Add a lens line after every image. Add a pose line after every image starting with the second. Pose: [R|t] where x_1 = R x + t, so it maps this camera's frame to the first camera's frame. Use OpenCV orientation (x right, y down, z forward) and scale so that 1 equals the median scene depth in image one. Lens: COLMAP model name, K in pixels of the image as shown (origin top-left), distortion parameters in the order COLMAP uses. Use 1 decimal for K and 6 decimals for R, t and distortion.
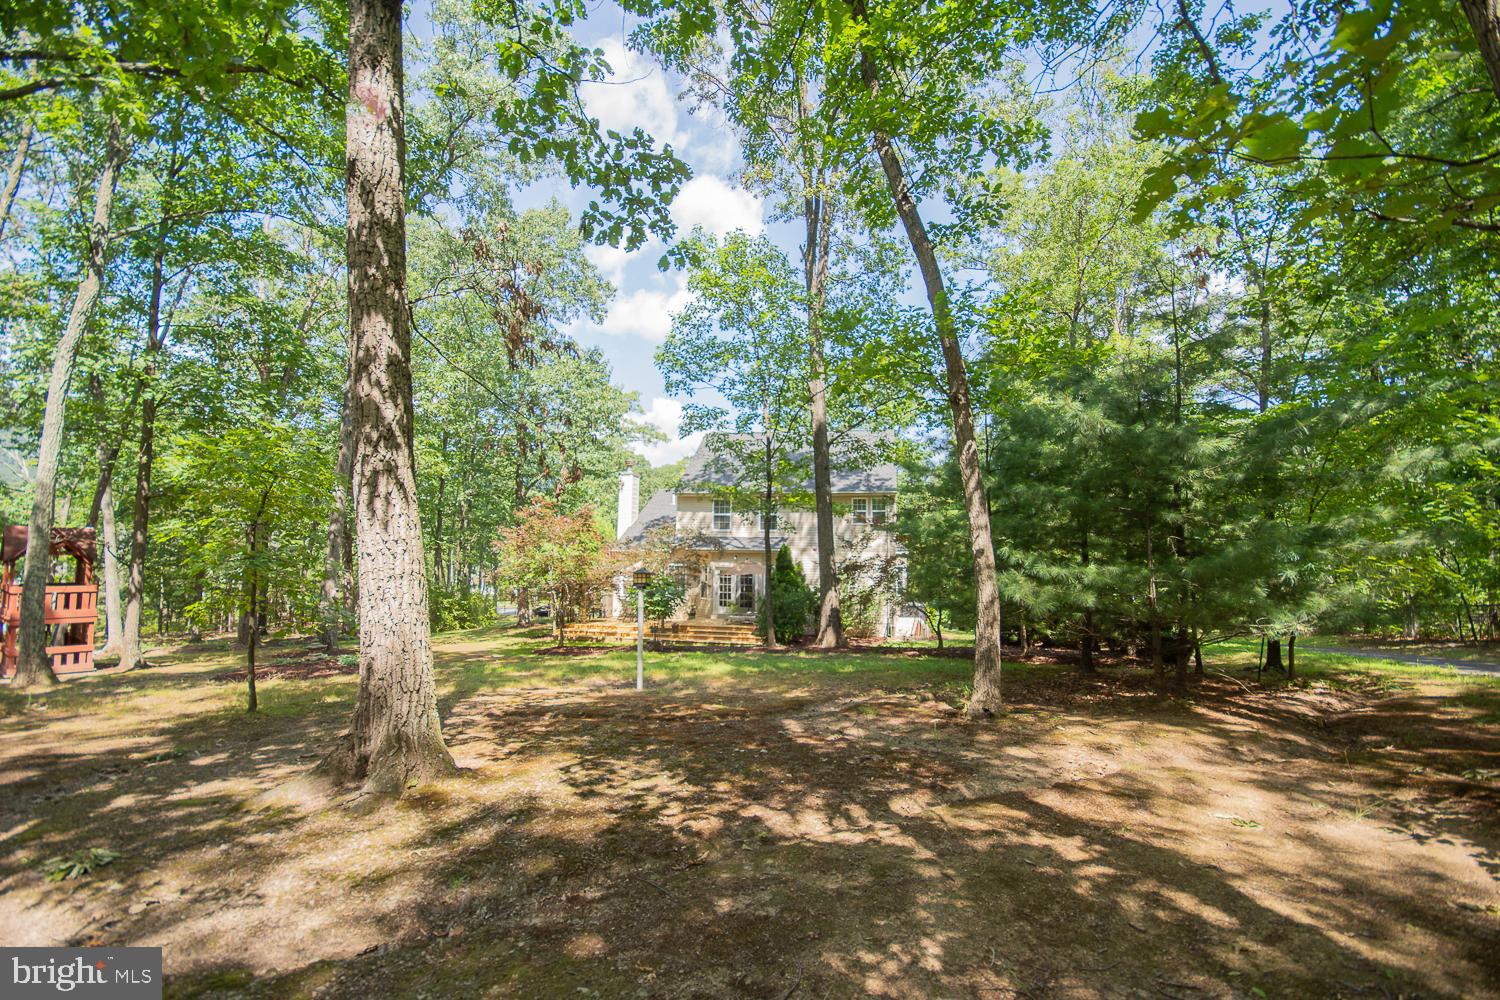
lens RADIAL K [[654.6, 0, 755.3], [0, 654.6, 507.7], [0, 0, 1]] dist [-0.001287, -0.002135]
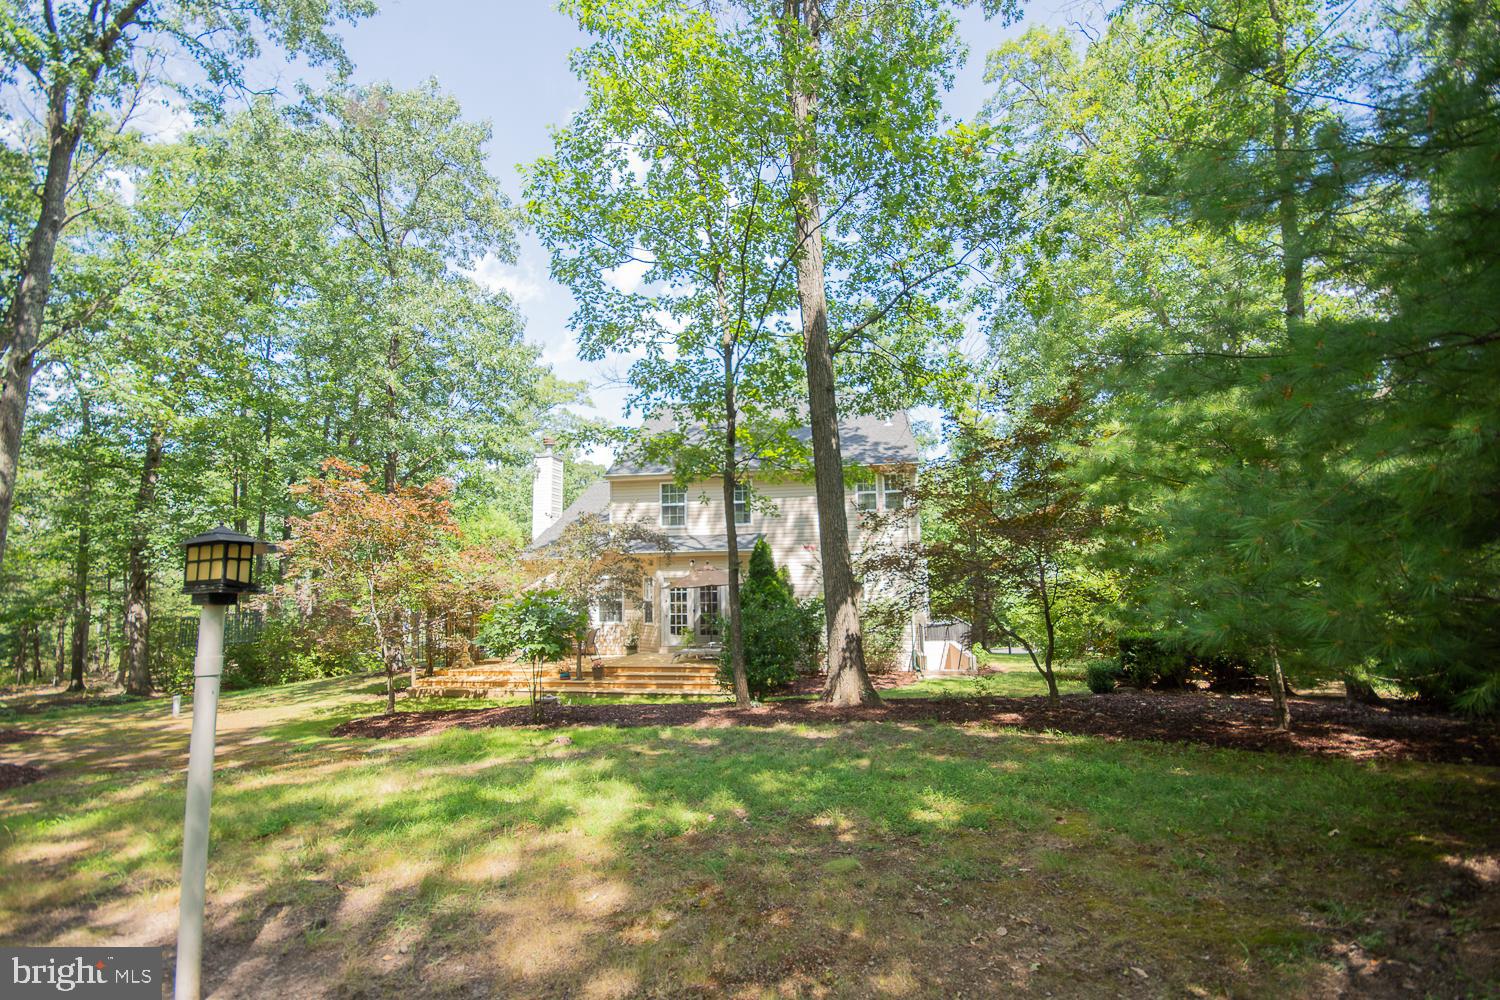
lens RADIAL K [[654.6, 0, 752.9], [0, 654.6, 493.7], [0, 0, 1]] dist [-0.001287, -0.002135]
pose [[0.999070, -0.026619, 0.033918, 0.013287], [0.028426, 0.998139, -0.053953, 0.042688], [-0.032419, 0.054867, 0.997967, 0.307729]]
